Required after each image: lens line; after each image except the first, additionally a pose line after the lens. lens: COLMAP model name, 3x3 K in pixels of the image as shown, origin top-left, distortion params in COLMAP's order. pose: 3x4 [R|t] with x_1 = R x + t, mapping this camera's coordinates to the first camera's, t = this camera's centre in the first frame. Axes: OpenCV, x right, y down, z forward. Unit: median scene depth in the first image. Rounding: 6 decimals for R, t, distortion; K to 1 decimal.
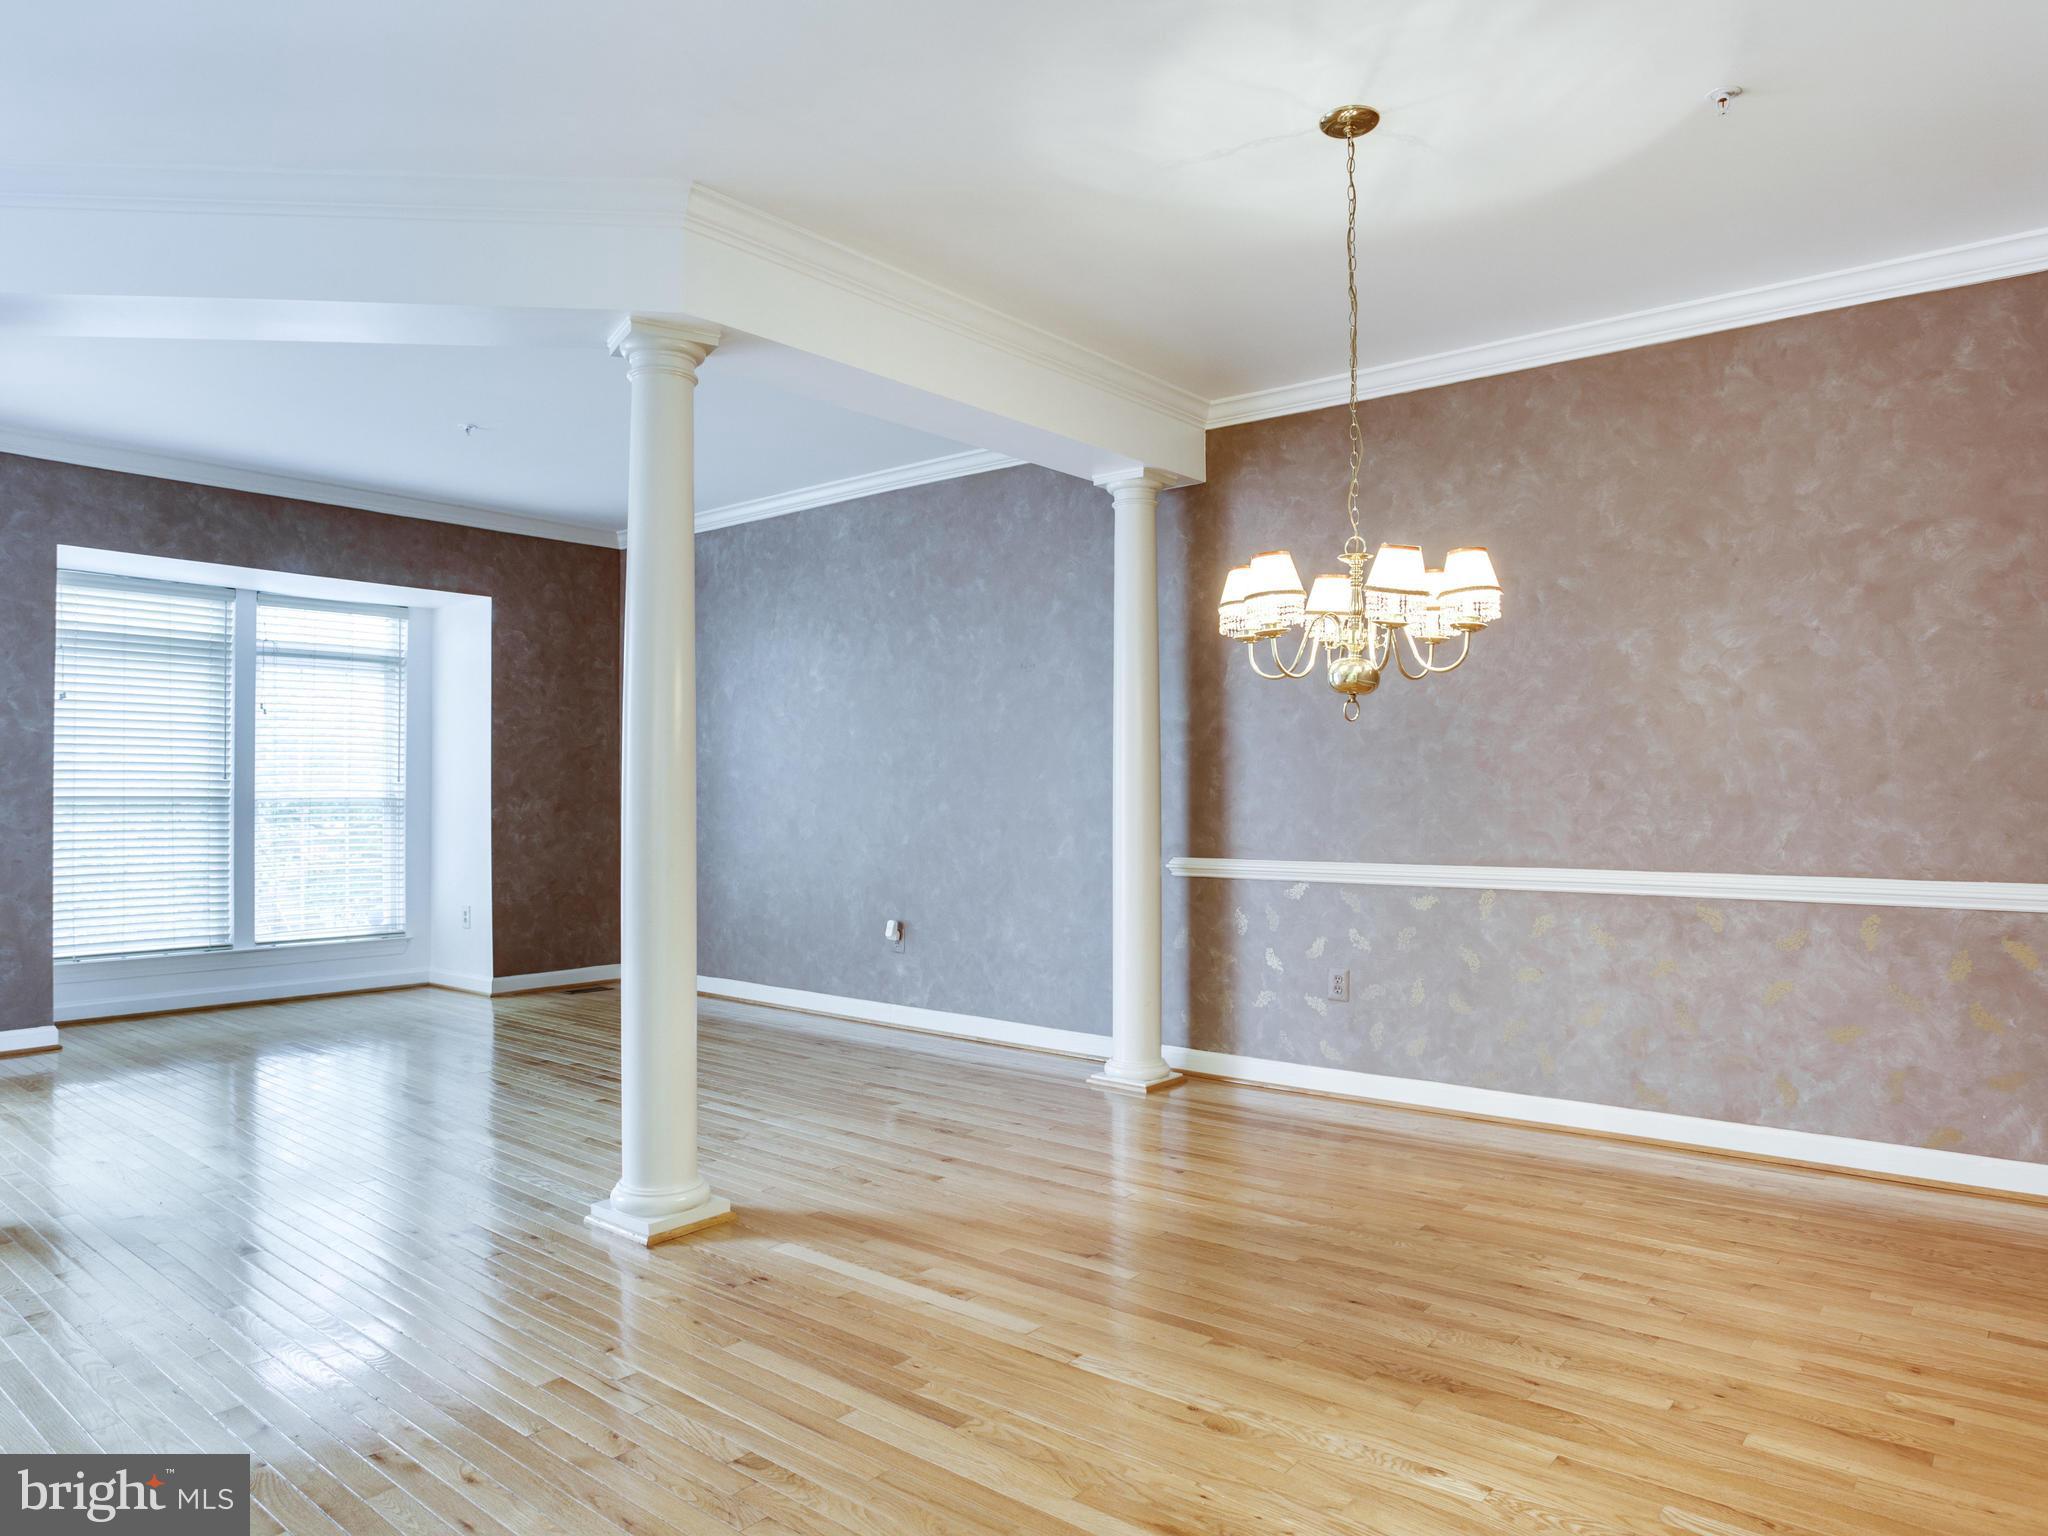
lens RADIAL K [[1256.2, 0, 1026.5], [0, 1256.2, 785.1], [0, 0, 1]] dist [-0.027883, 0.015638]
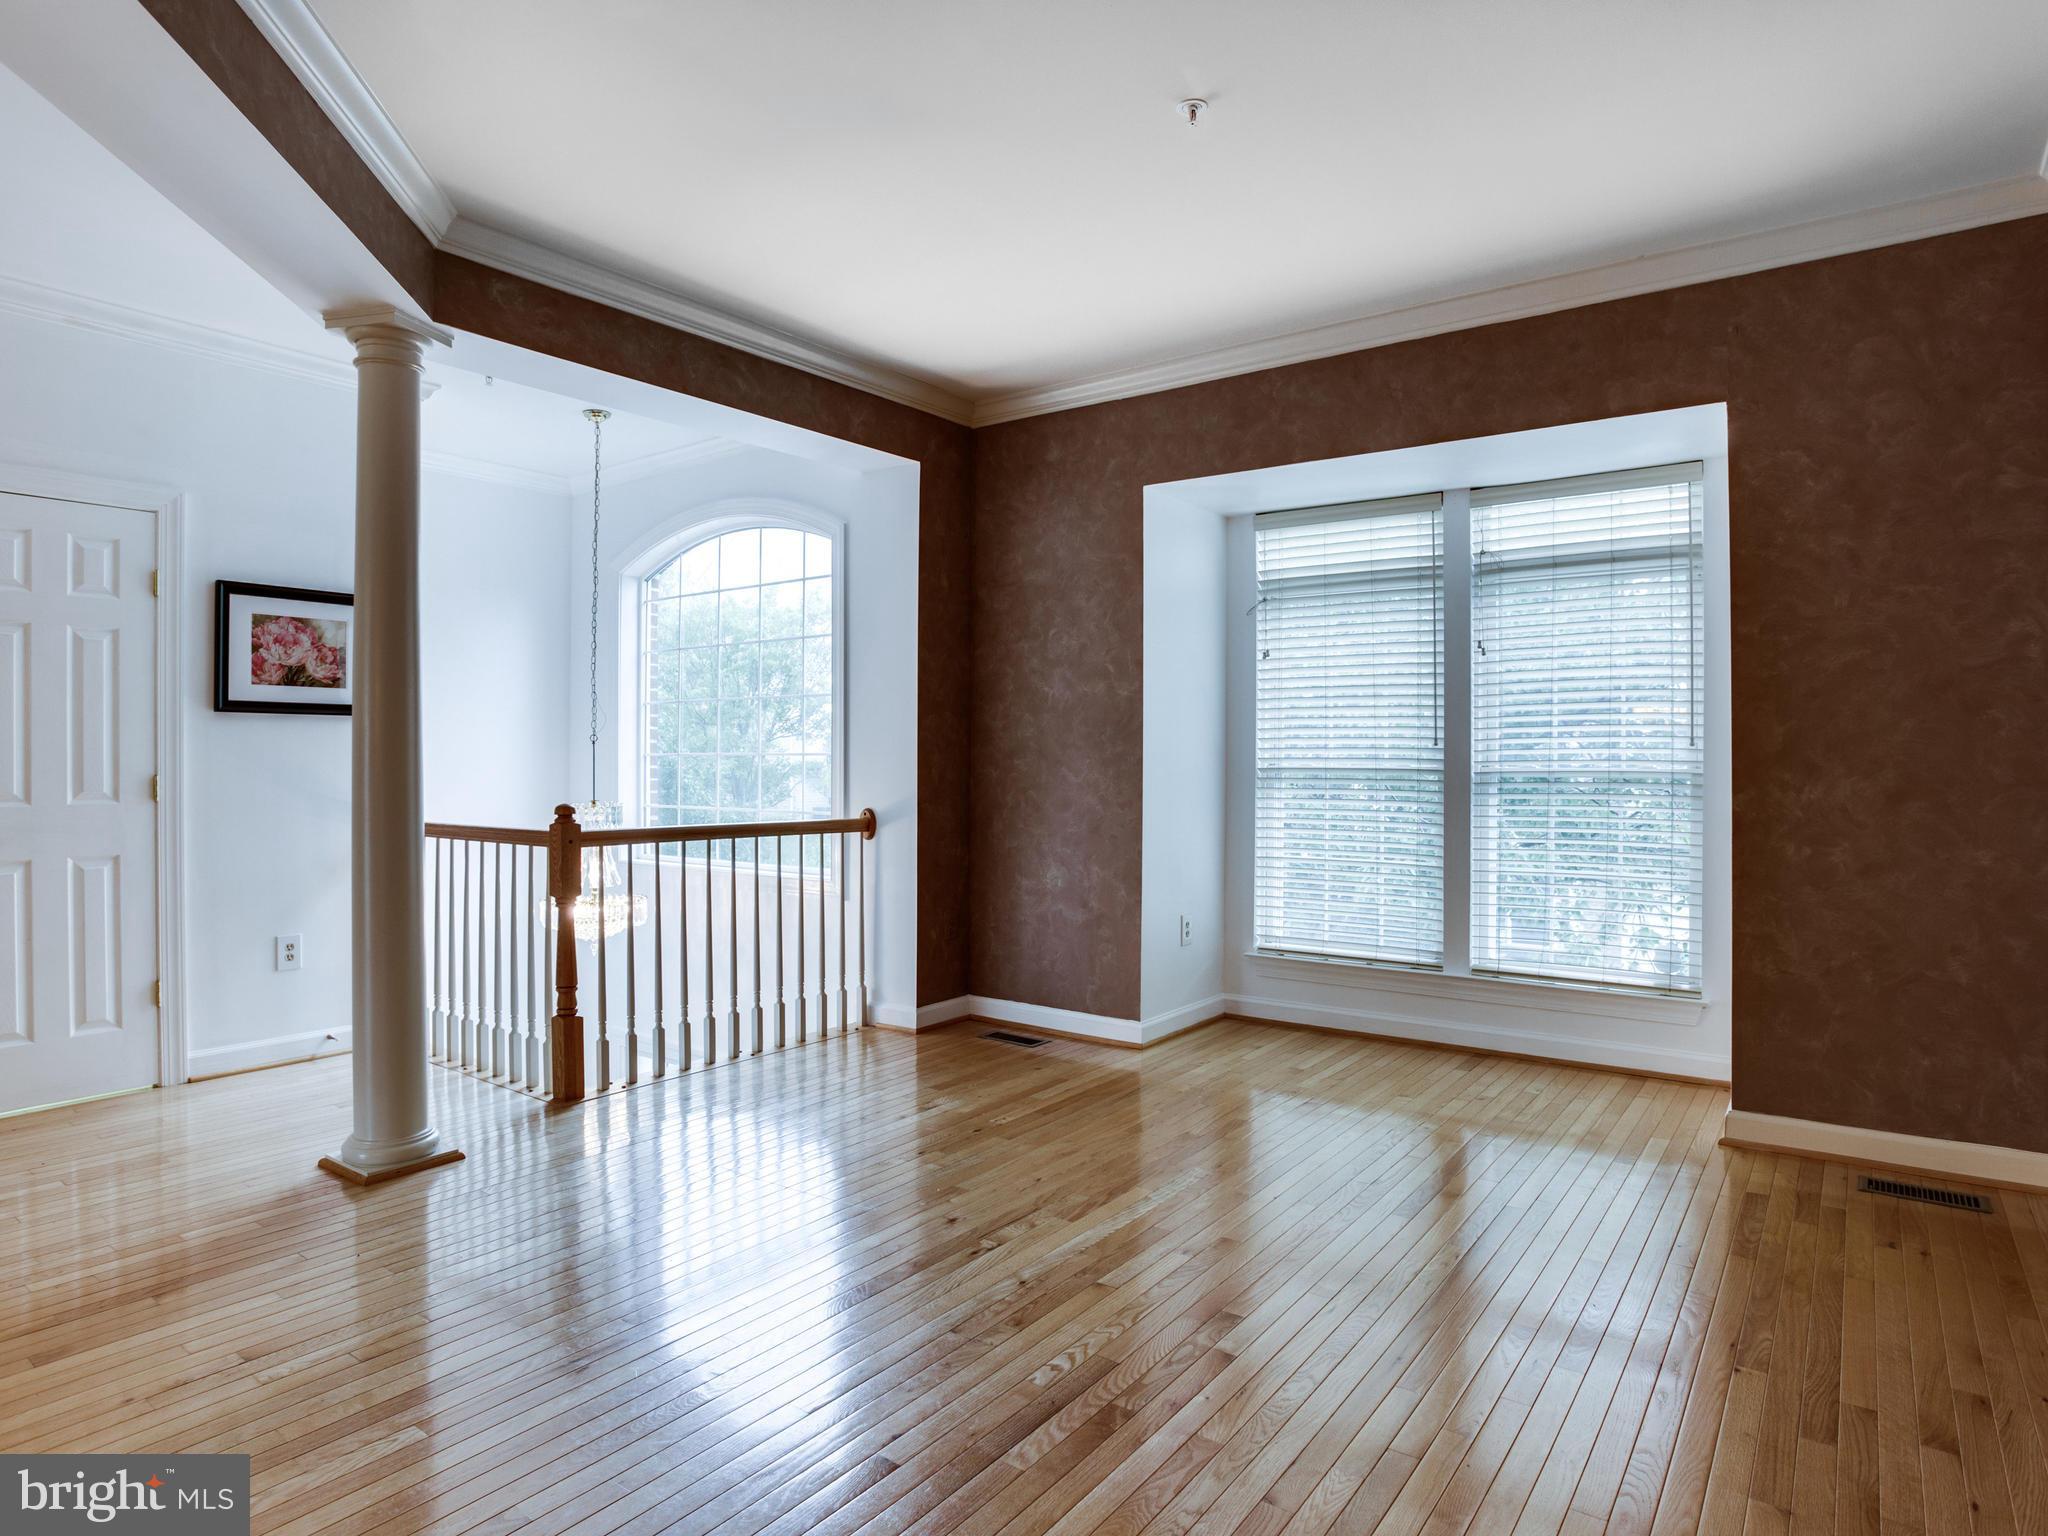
lens RADIAL K [[1170.9, 0, 1016.9], [0, 1170.9, 753.6], [0, 0, 1]] dist [-0.092114, 0.043172]
pose [[0.060423, -0.007421, -0.998145, 0.042326], [0.003945, 0.999966, -0.007196, 0.004159], [0.998165, -0.003503, 0.060450, 0.705347]]
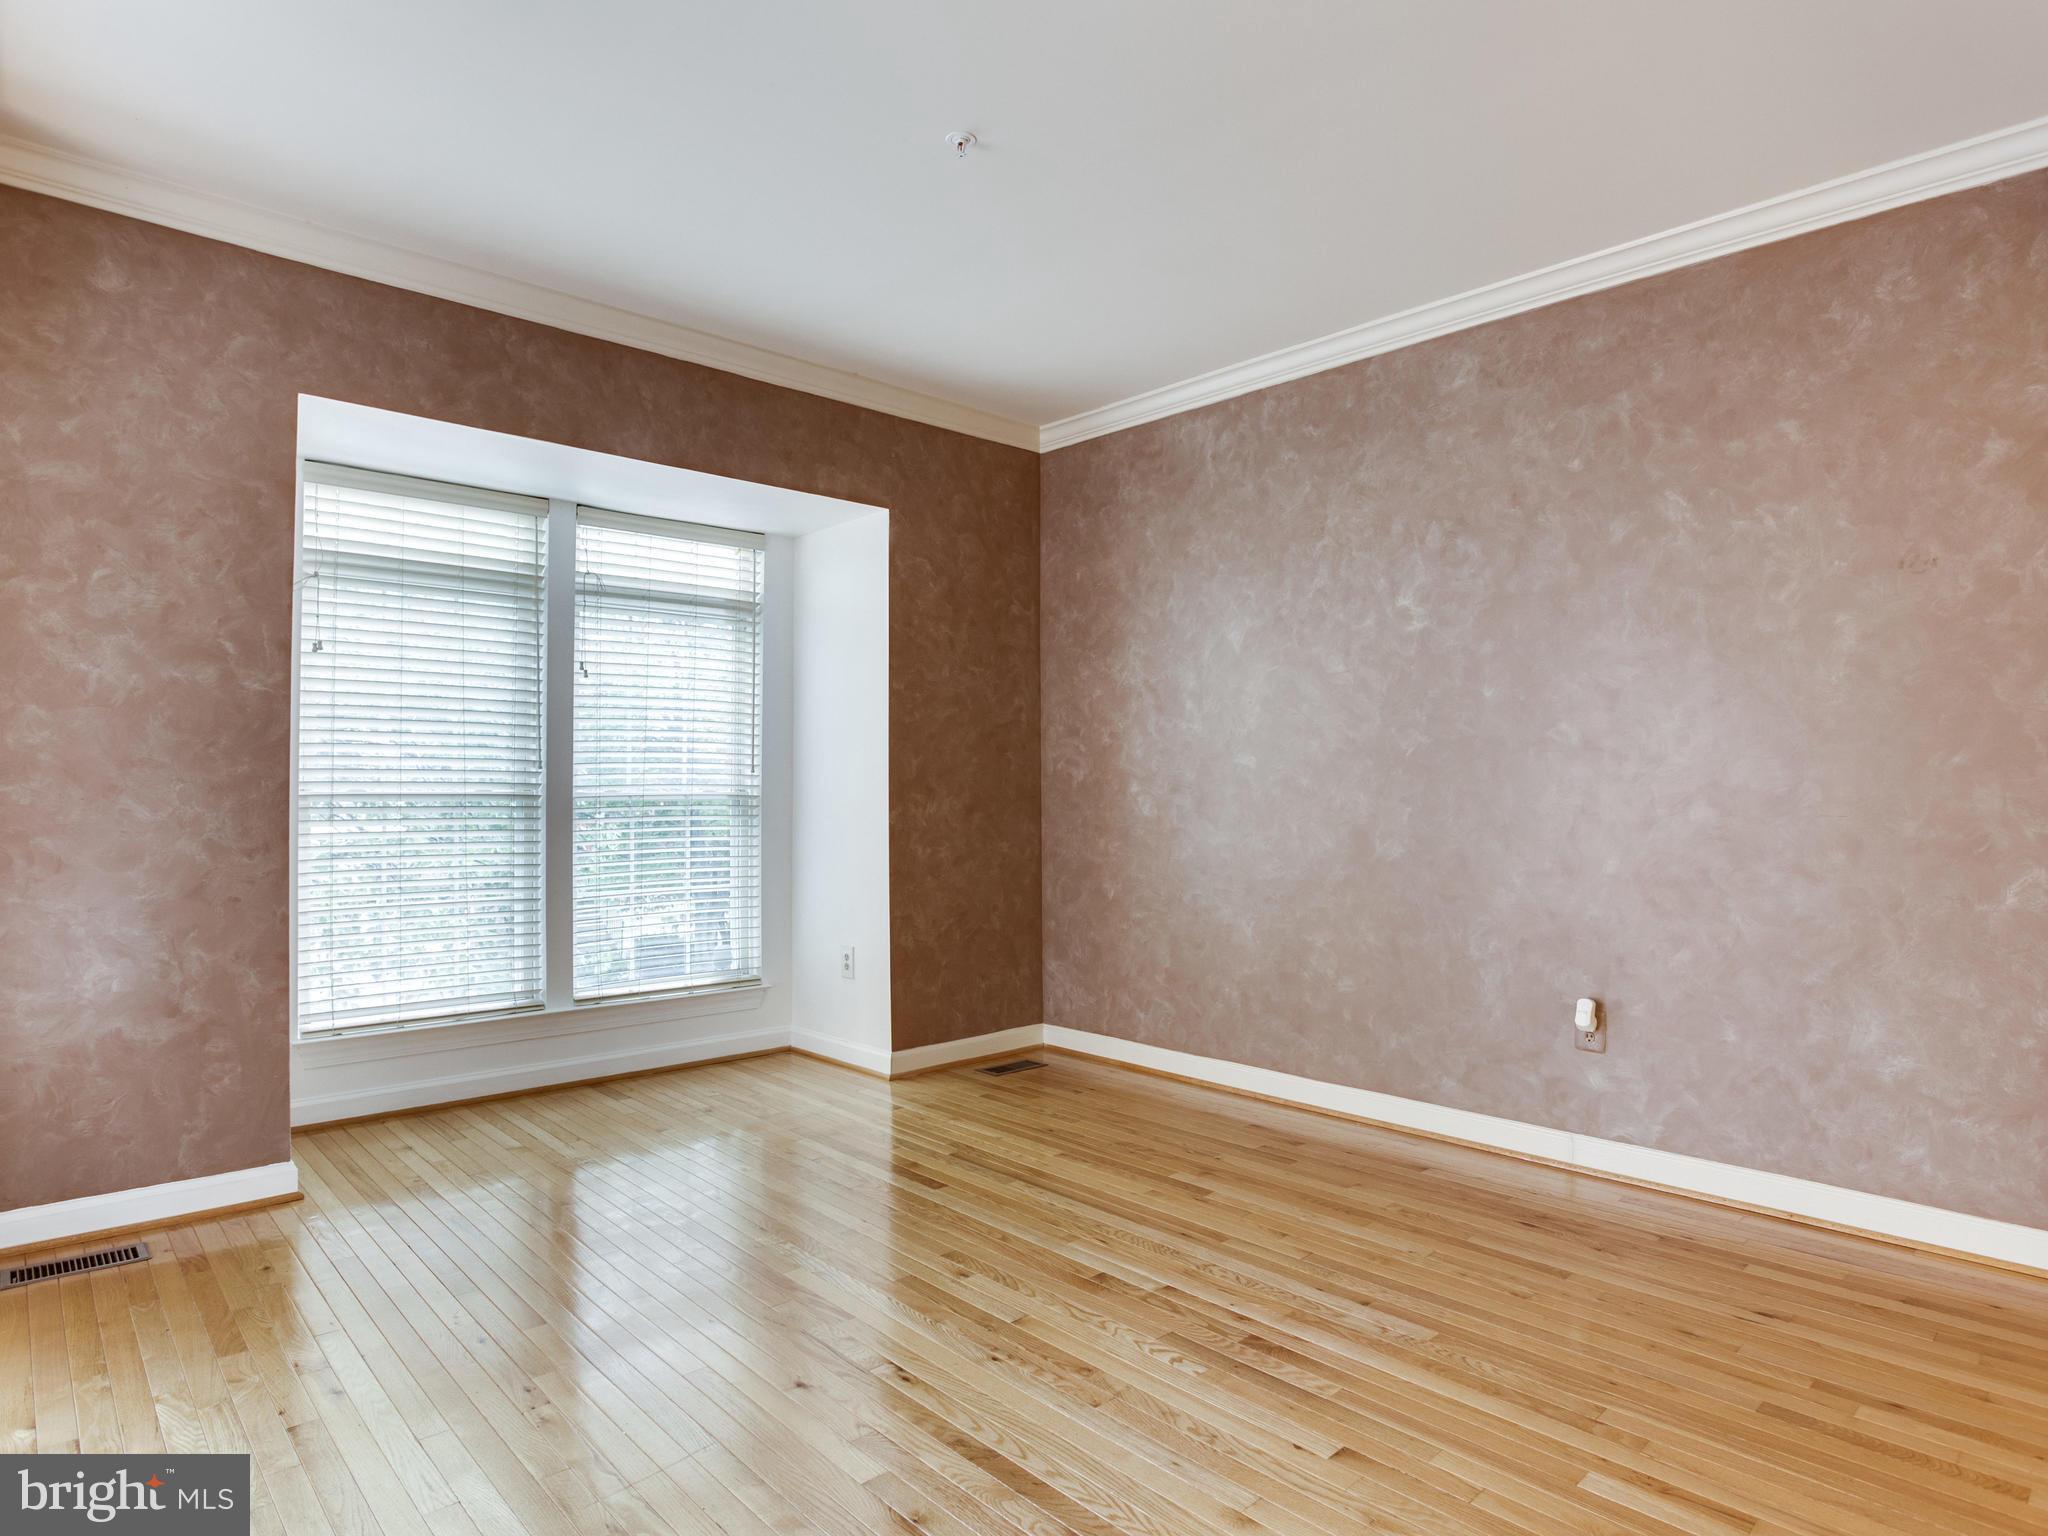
lens RADIAL K [[1149.6, 0, 1076.1], [0, 1149.6, 774.1], [0, 0, 1]] dist [-0.069003, 0.034791]
pose [[0.994328, -0.000864, -0.106350, -0.271486], [0.000536, 0.999995, -0.003111, 0.000503], [0.106352, 0.003036, 0.994324, 0.396442]]
